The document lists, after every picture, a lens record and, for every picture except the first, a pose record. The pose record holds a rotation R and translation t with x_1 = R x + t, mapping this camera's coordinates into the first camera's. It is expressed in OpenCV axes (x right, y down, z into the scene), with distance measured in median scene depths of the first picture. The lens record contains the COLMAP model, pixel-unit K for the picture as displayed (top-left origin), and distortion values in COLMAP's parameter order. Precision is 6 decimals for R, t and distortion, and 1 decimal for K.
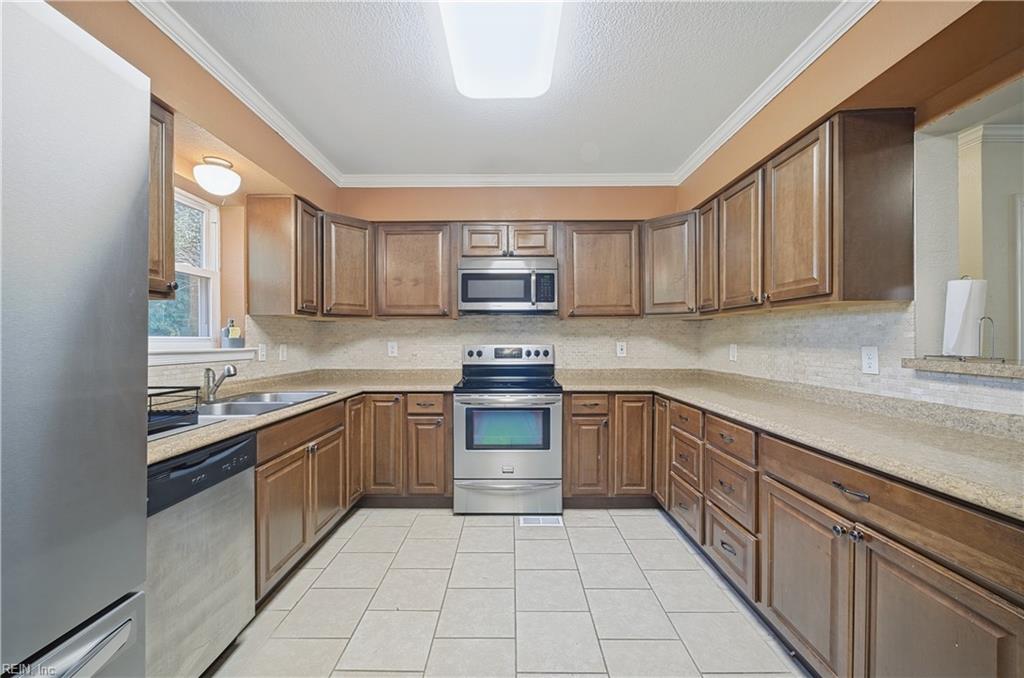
lens RADIAL K [[406.7, 0, 508.7], [0, 406.7, 340.7], [0, 0, 1]] dist [-0.000171, 0.000343]
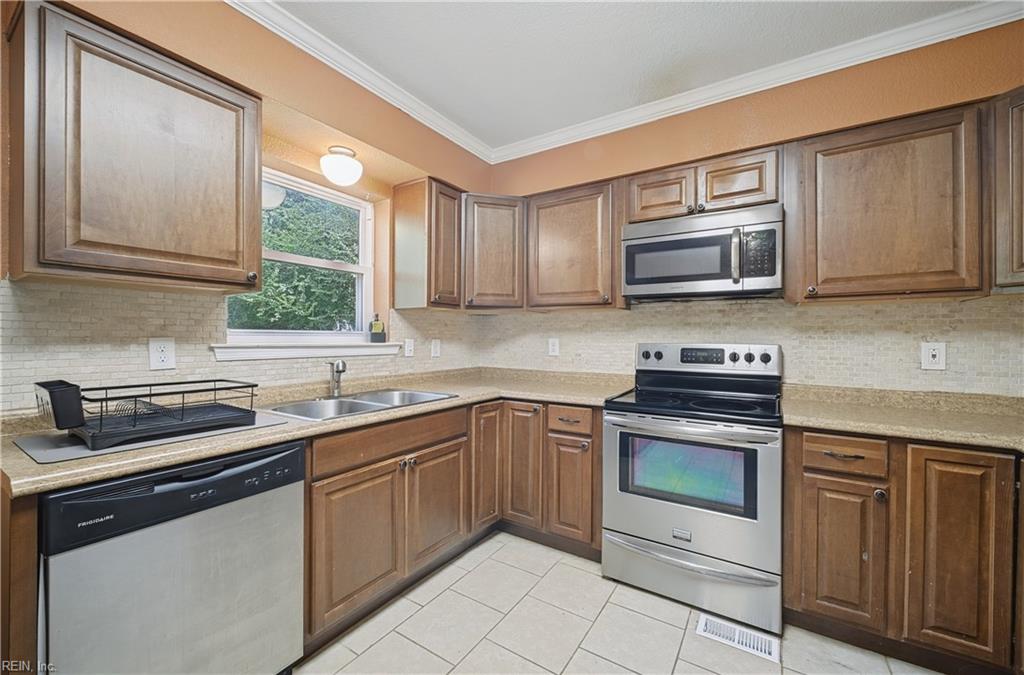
lens RADIAL K [[406.7, 0, 515.7], [0, 406.7, 336.2], [0, 0, 1]] dist [-0.000171, 0.000343]
pose [[0.844233, 0.006713, -0.535935, 0.119249], [-0.009091, 0.999957, -0.001796, 0.001034], [0.535900, 0.006389, 0.844257, 0.298218]]
